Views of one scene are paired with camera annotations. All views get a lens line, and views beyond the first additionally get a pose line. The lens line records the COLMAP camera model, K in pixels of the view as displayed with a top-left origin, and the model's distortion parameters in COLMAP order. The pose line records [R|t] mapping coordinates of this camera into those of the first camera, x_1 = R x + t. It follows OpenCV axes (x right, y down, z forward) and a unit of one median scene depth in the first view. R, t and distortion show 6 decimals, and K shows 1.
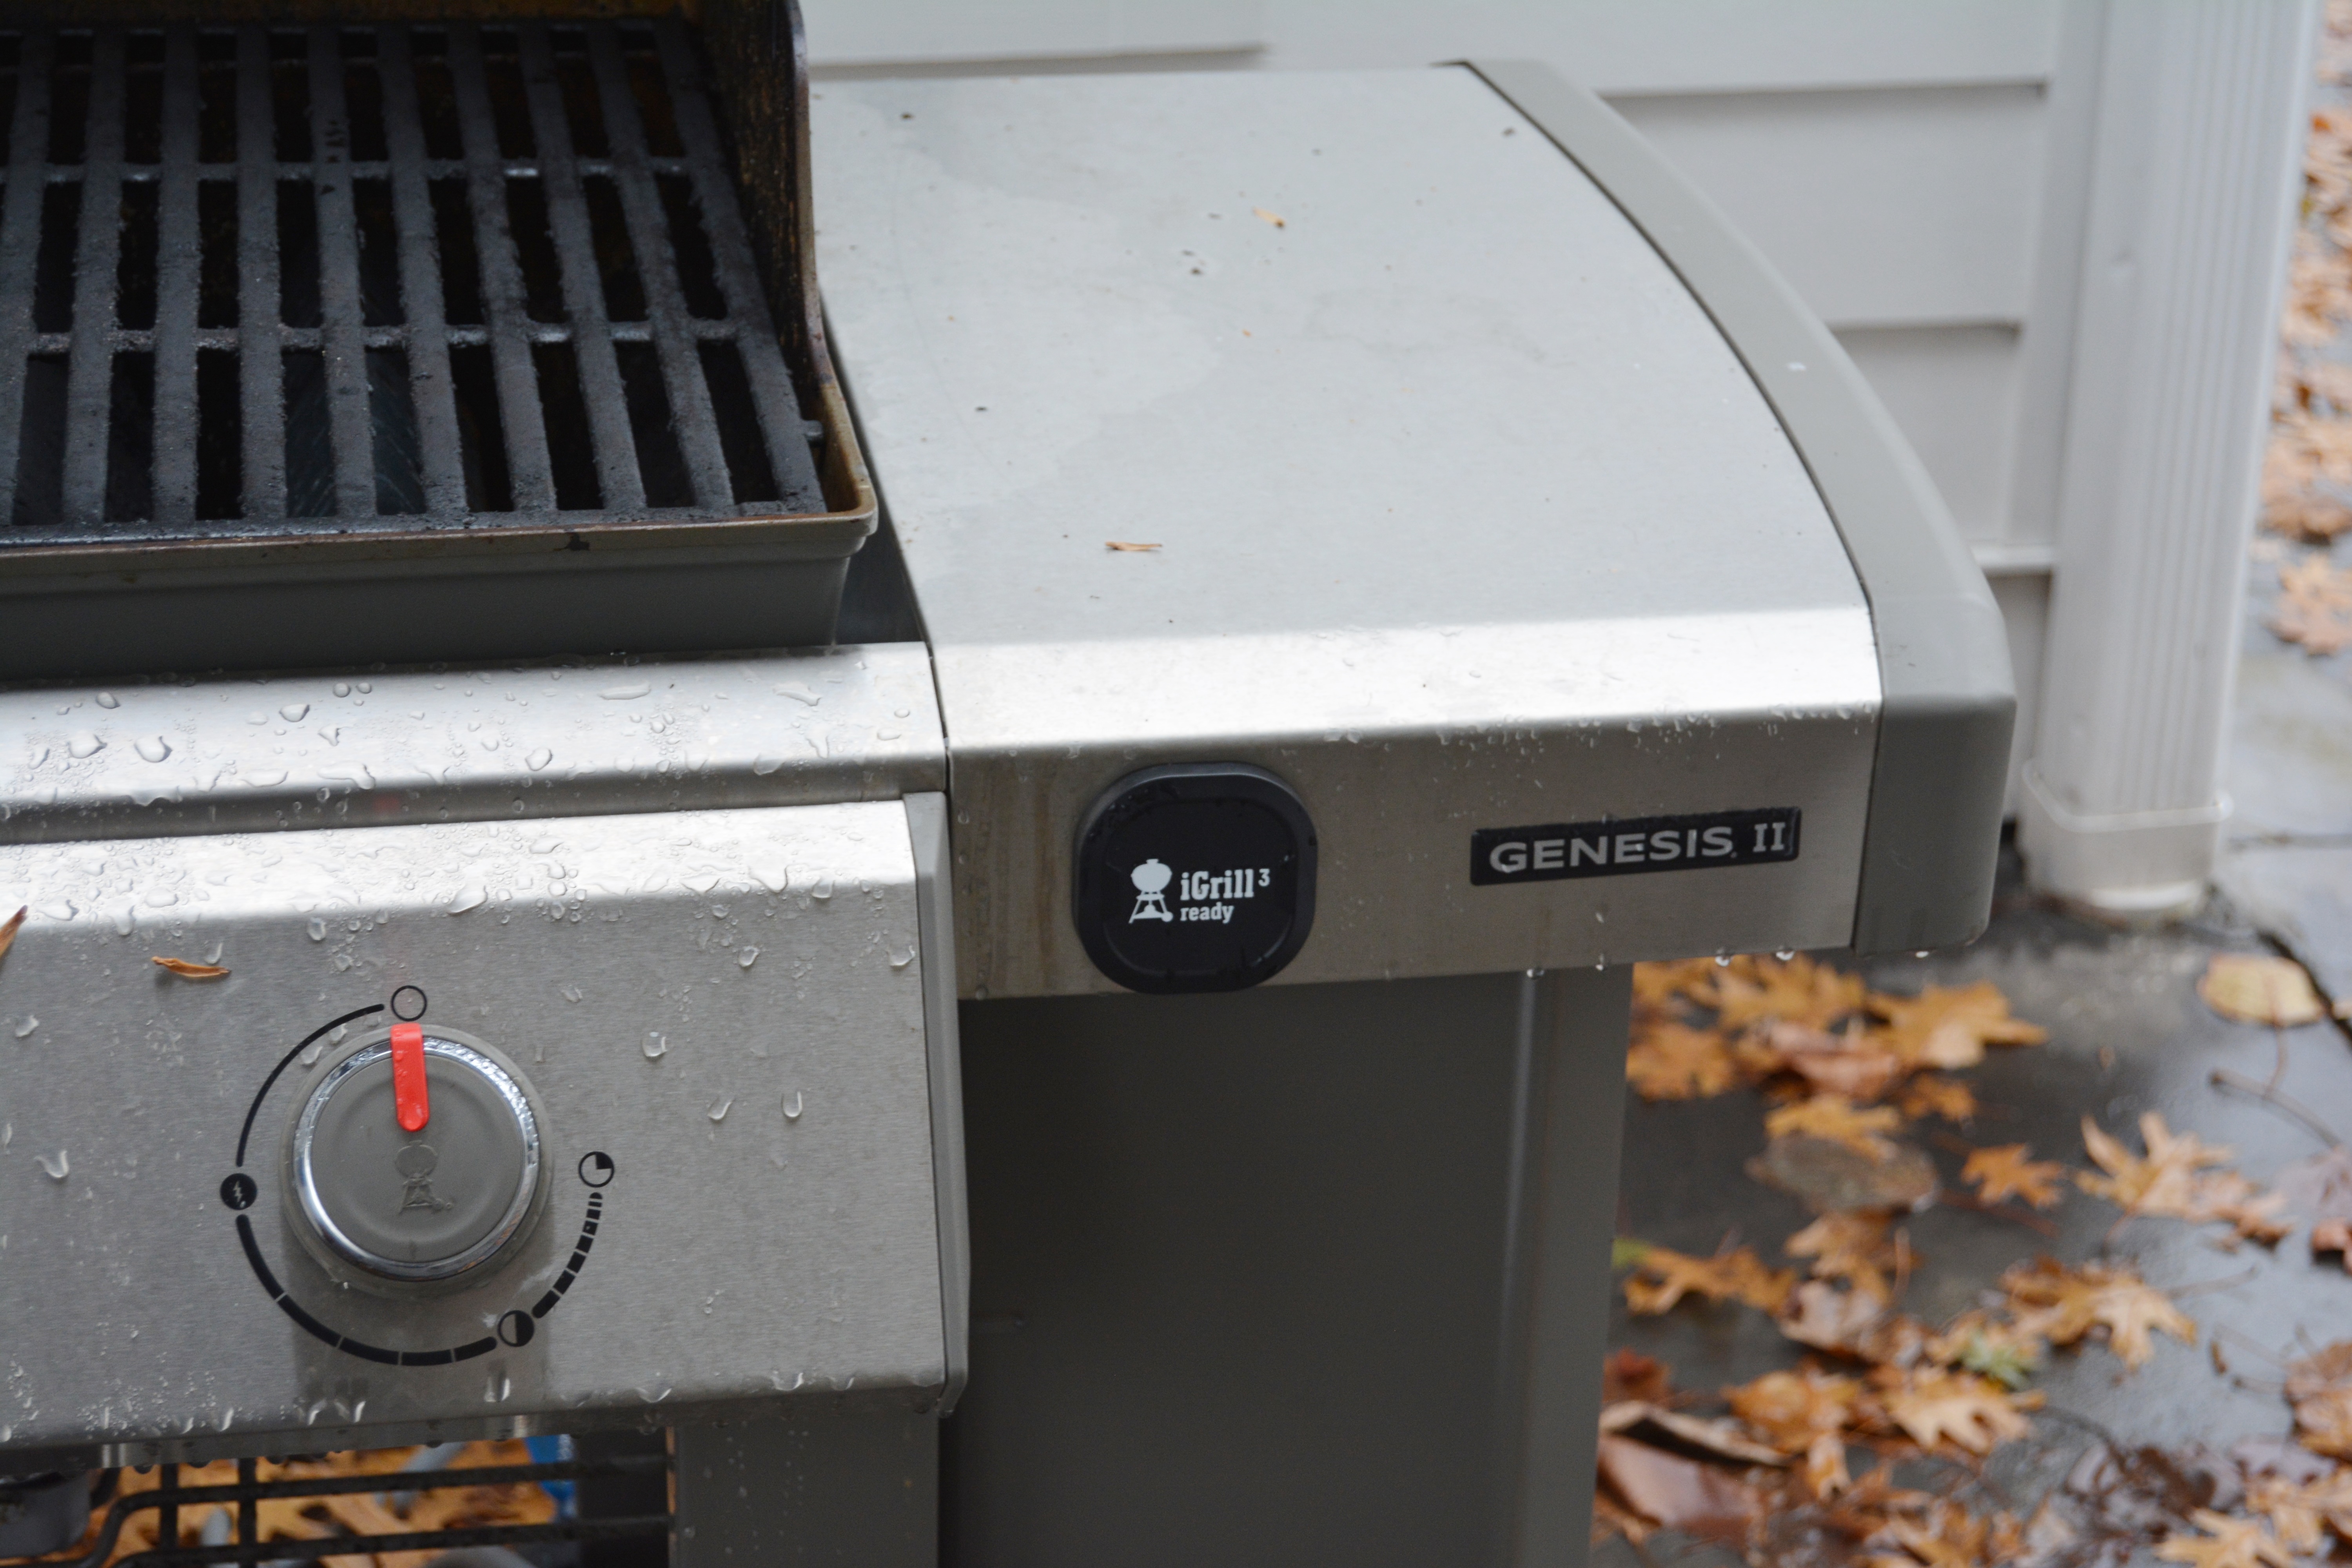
lens RADIAL K [[4963.6, 0, 1191.0], [0, 4963.6, 806.2], [0, 0, 1]] dist [-0.042195, 0.000000]
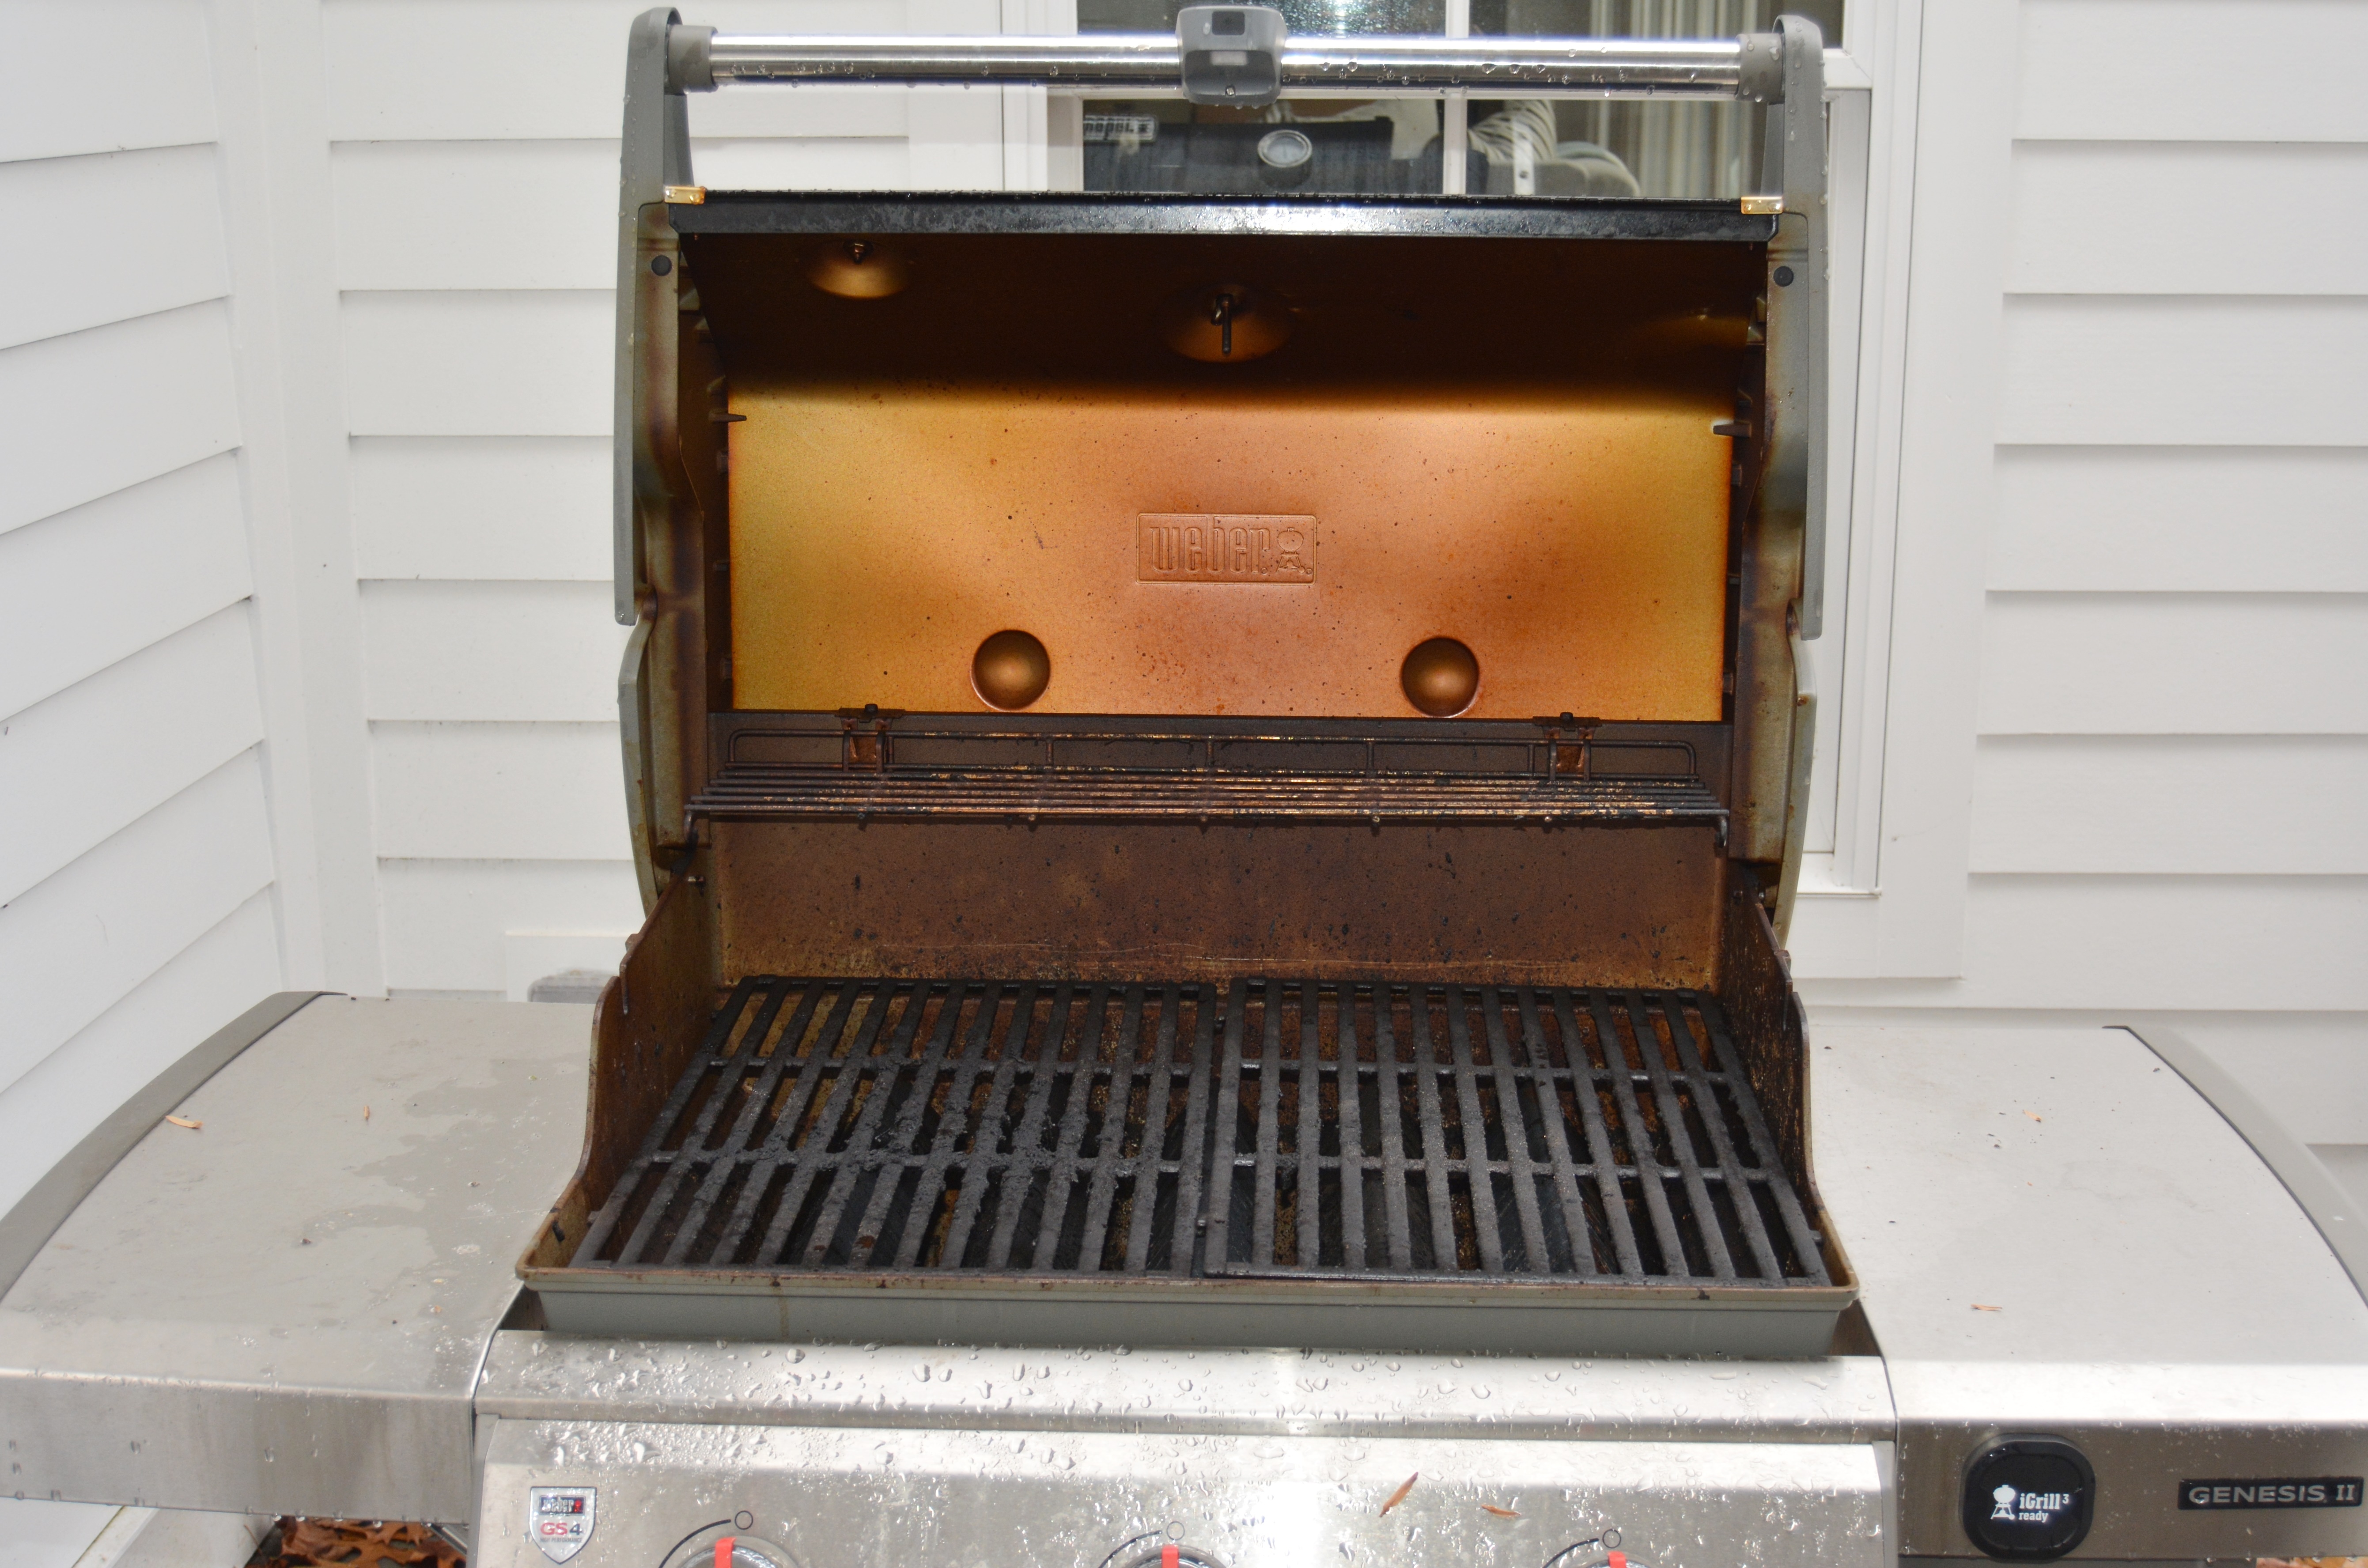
lens RADIAL K [[2787.4, 0, 1220.0], [0, 2787.4, 686.8], [0, 0, 1]] dist [-0.068599, 0.000000]
pose [[0.977572, 0.022175, -0.209432, -0.073338], [-0.068639, 0.973690, -0.217292, -0.030708], [0.199104, 0.226794, 0.953374, -0.094523]]
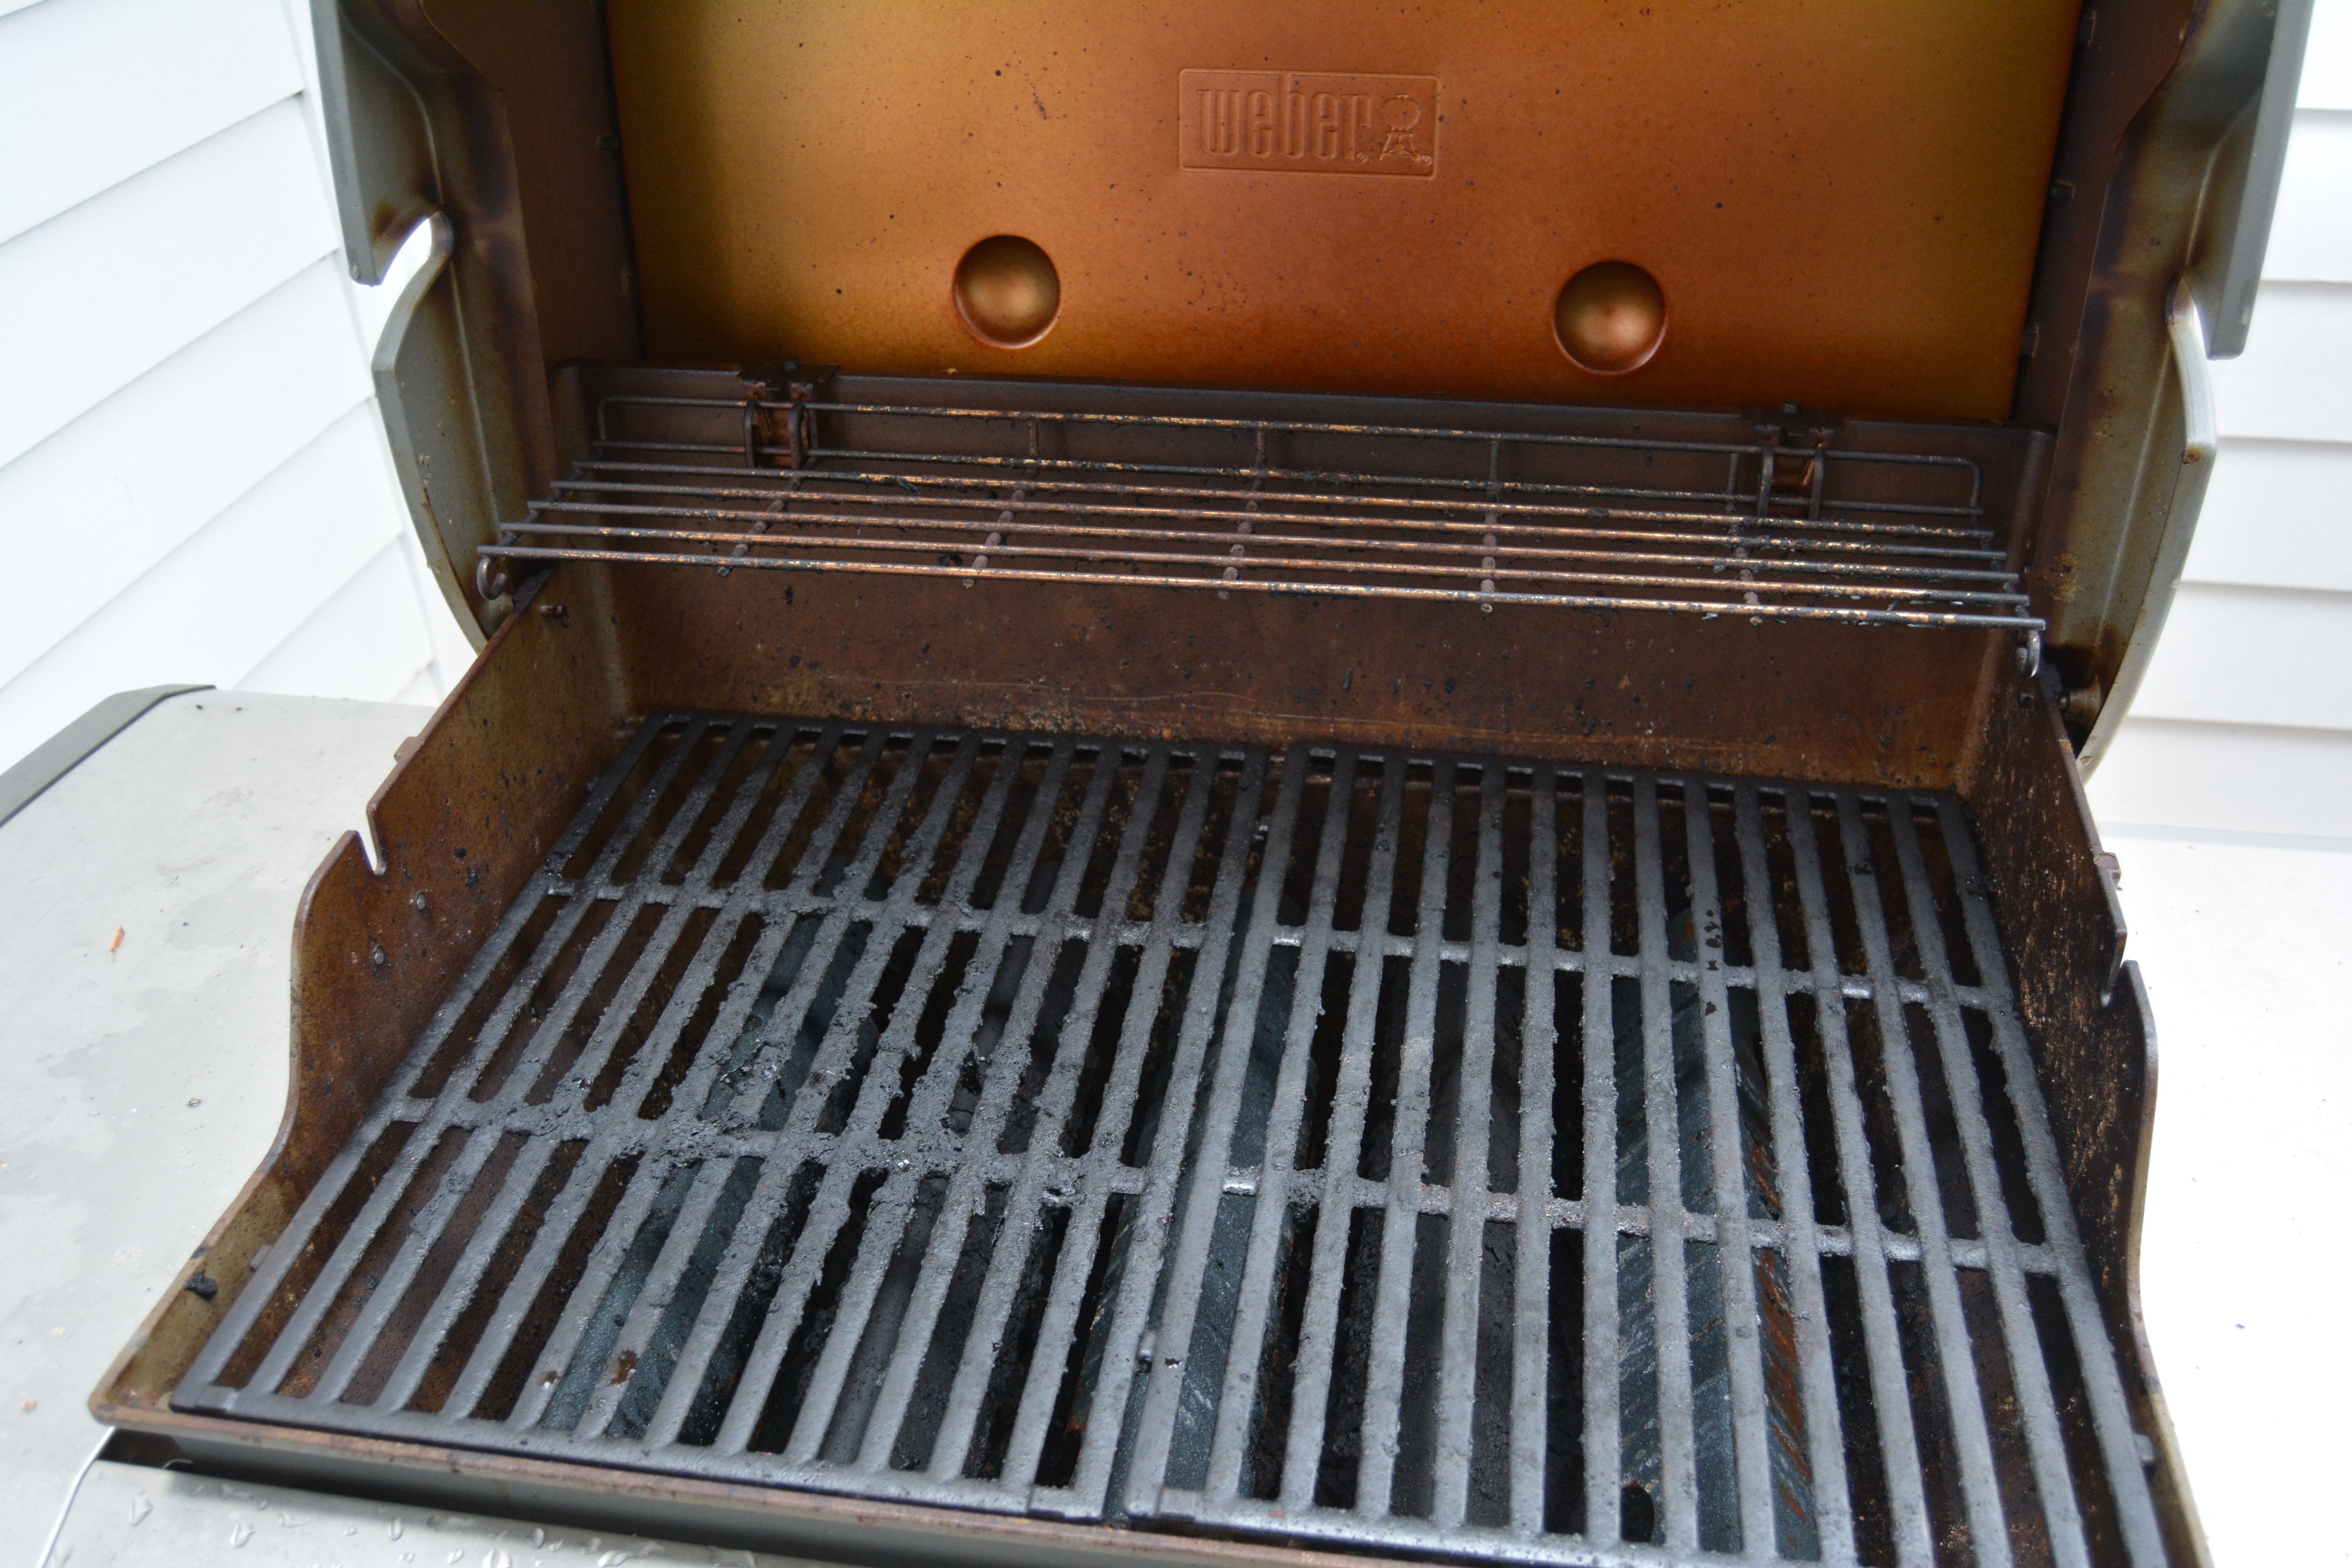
lens RADIAL K [[2102.2, 0, 1182.3], [0, 2102.2, 776.6], [0, 0, 1]] dist [-0.083120, 0.032494]
pose [[0.944208, 0.137045, -0.299484, -0.149015], [-0.101778, 0.986222, 0.130415, -0.242178], [0.313230, -0.092658, 0.945146, 0.440178]]
